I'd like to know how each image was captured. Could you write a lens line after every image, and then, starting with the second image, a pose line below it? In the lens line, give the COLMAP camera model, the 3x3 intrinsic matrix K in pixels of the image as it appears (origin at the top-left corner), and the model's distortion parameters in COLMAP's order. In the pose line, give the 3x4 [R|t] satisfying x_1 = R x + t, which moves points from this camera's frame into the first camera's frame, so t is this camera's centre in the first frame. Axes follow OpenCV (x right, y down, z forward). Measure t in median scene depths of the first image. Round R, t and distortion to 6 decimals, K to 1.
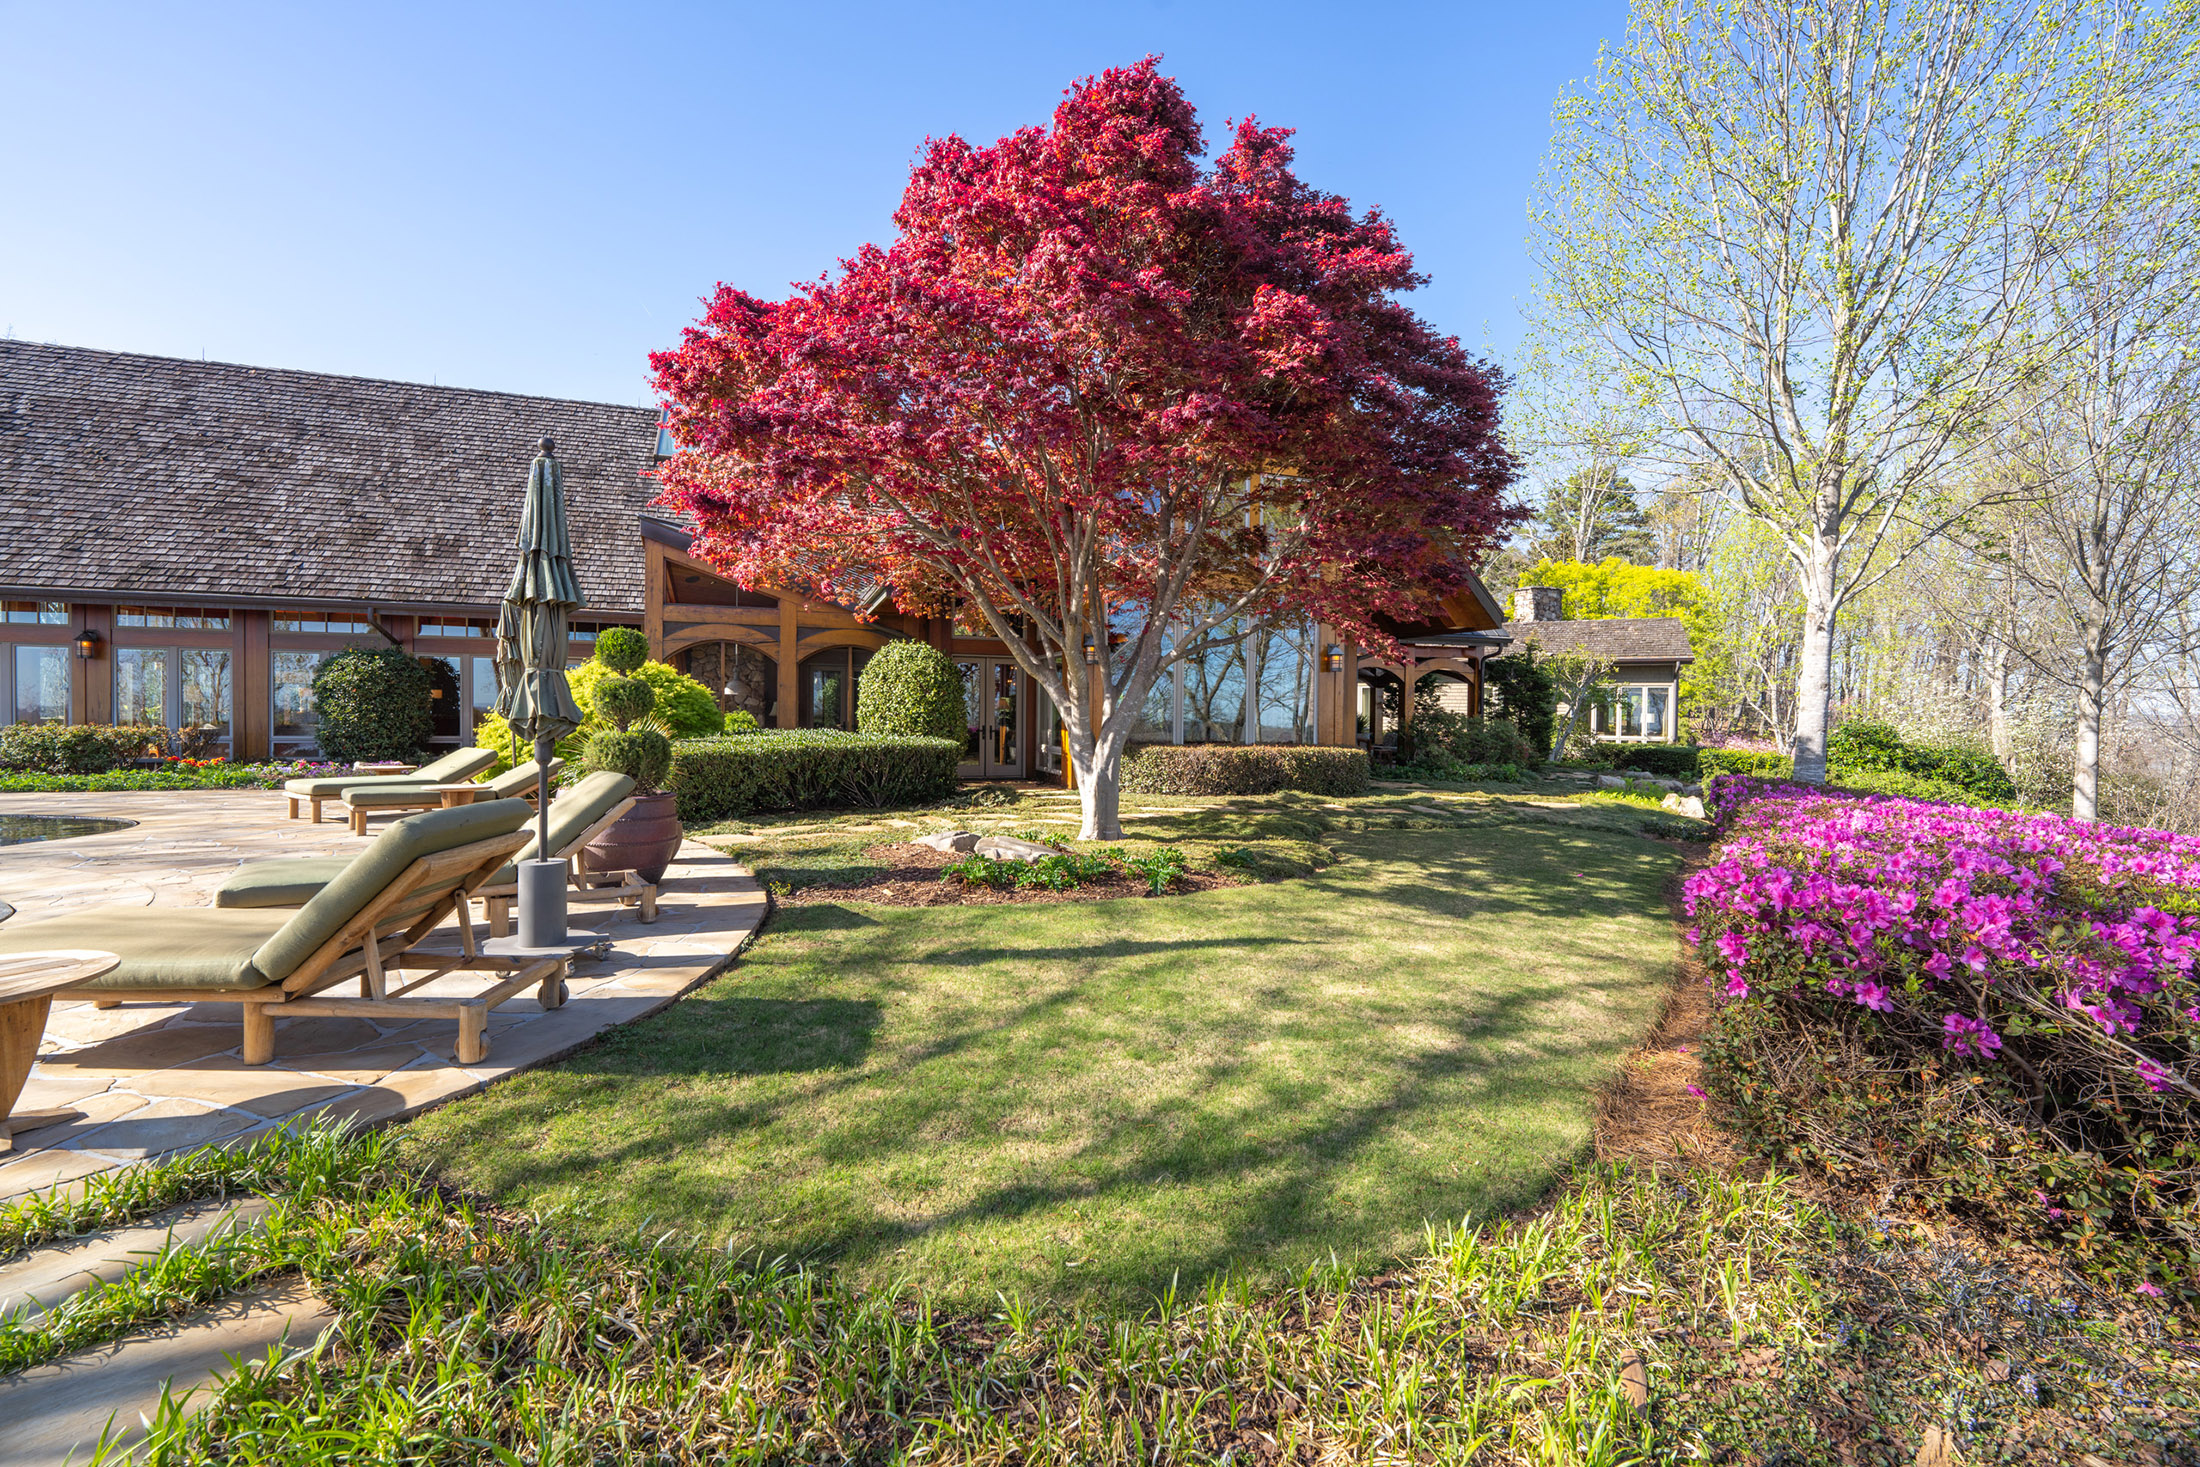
lens RADIAL K [[911.0, 0, 1100.0], [0, 911.0, 733.5], [0, 0, 1]] dist [-0.002907, -0.000272]
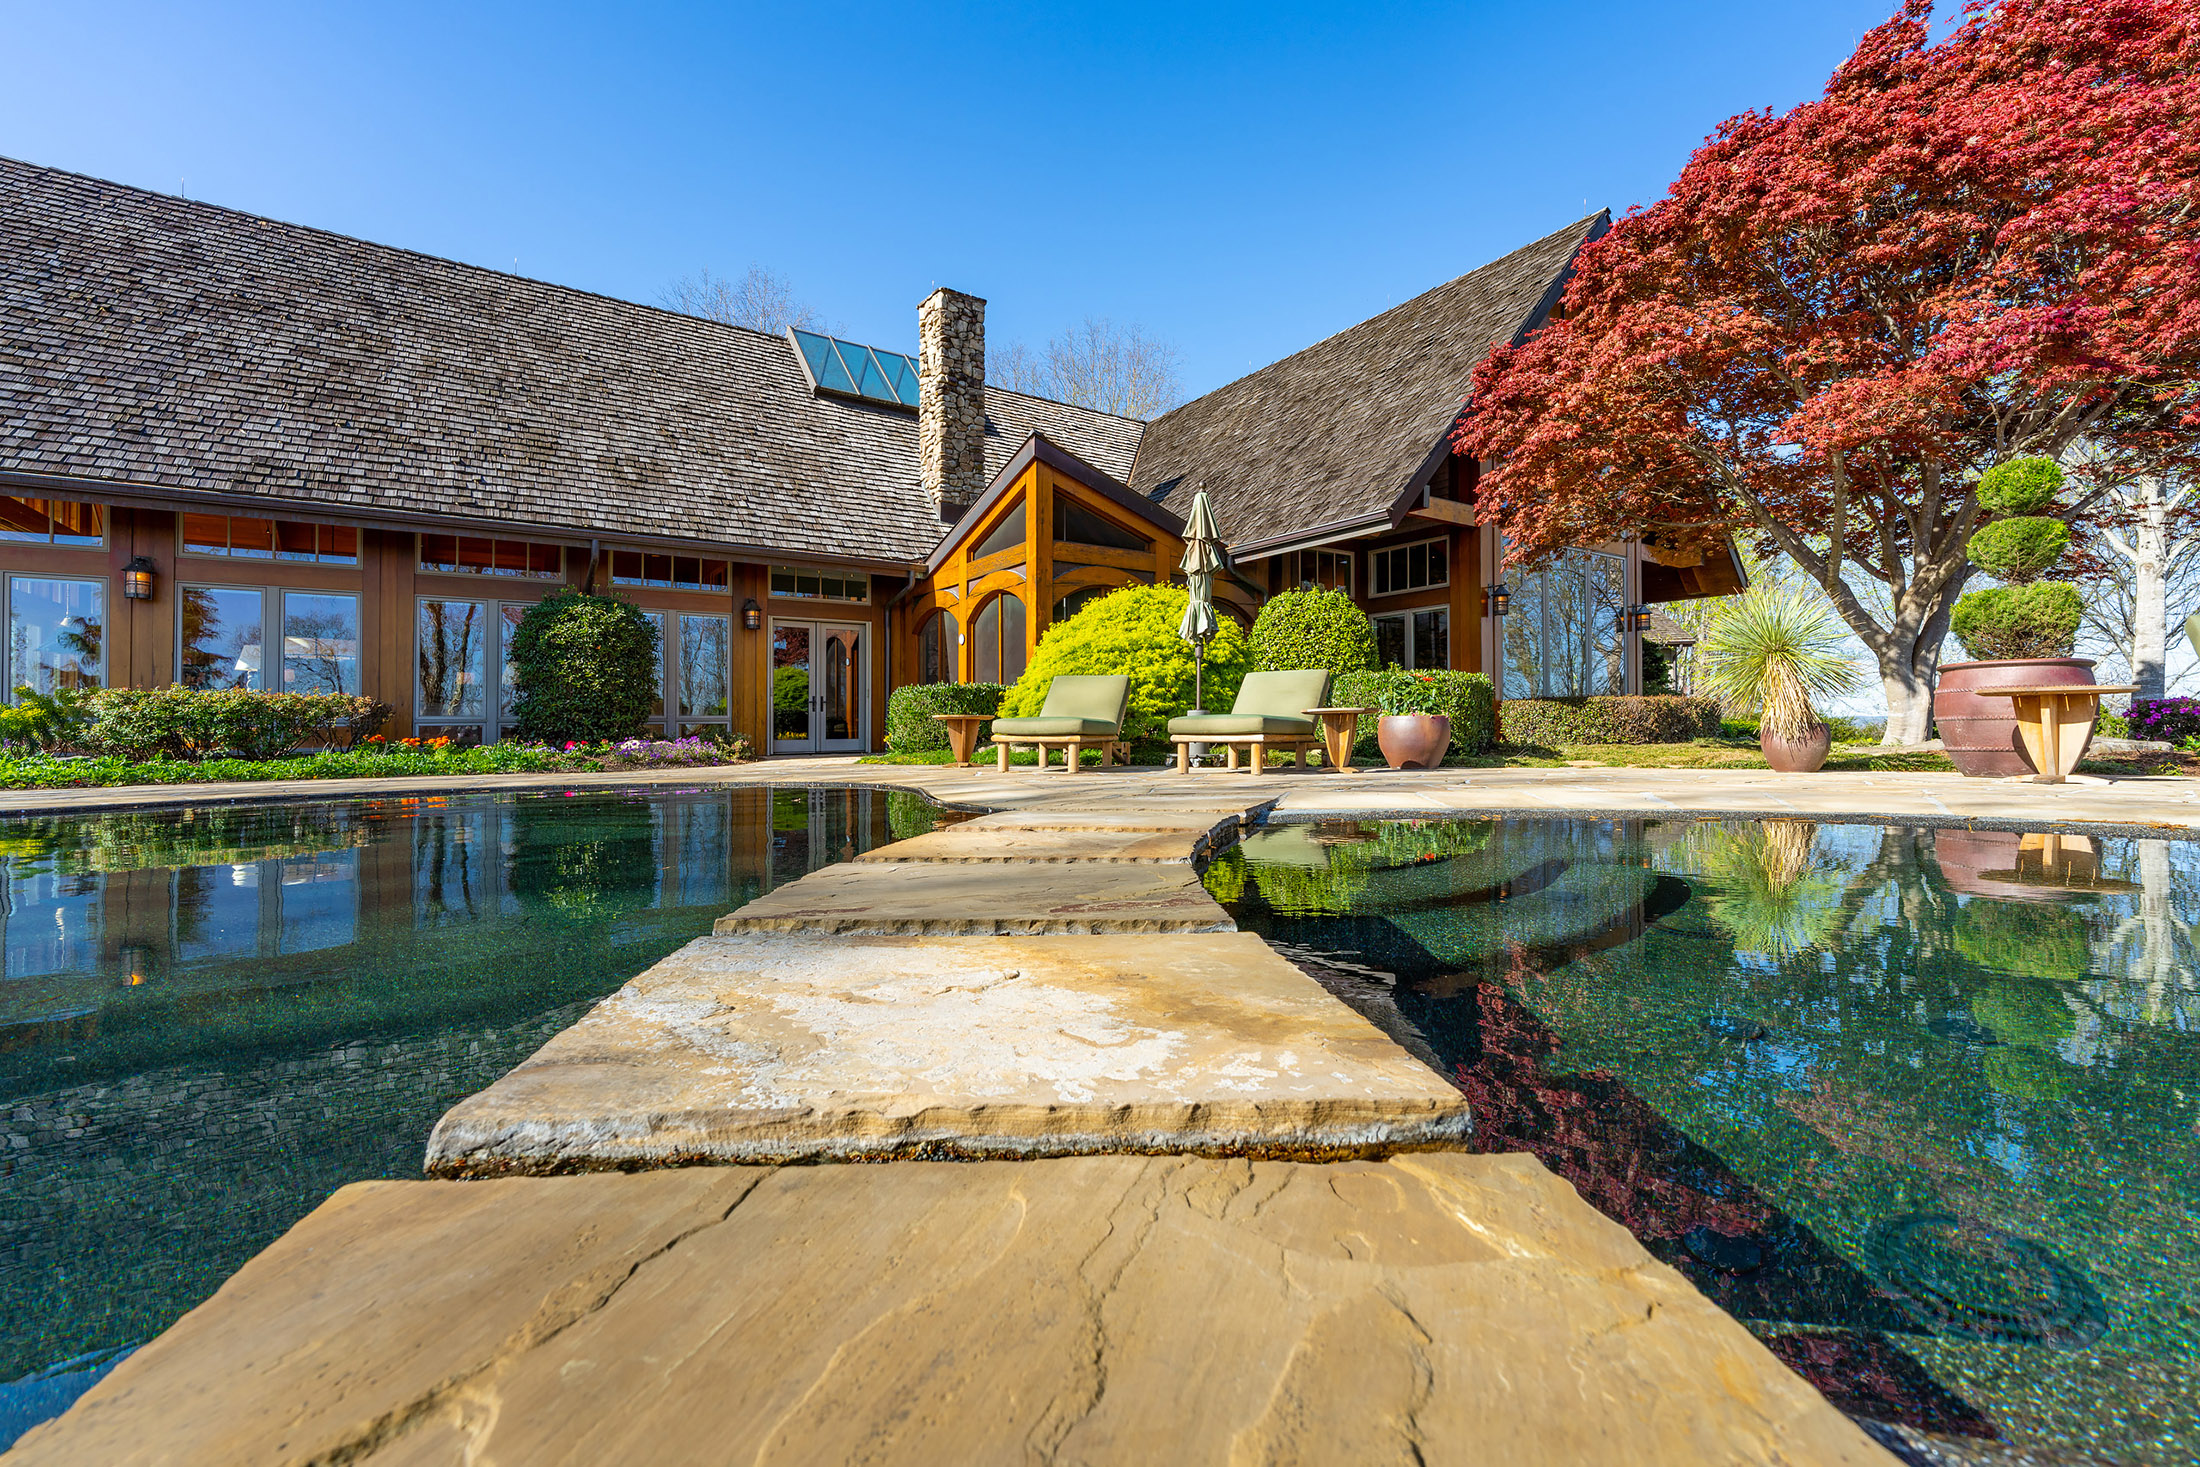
lens RADIAL K [[911.0, 0, 1100.0], [0, 911.0, 733.5], [0, 0, 1]] dist [-0.002907, -0.000272]
pose [[0.956873, -0.027624, 0.289191, -0.626786], [0.035998, 0.999071, -0.023675, 0.054106], [-0.288268, 0.033064, 0.956979, 0.166439]]
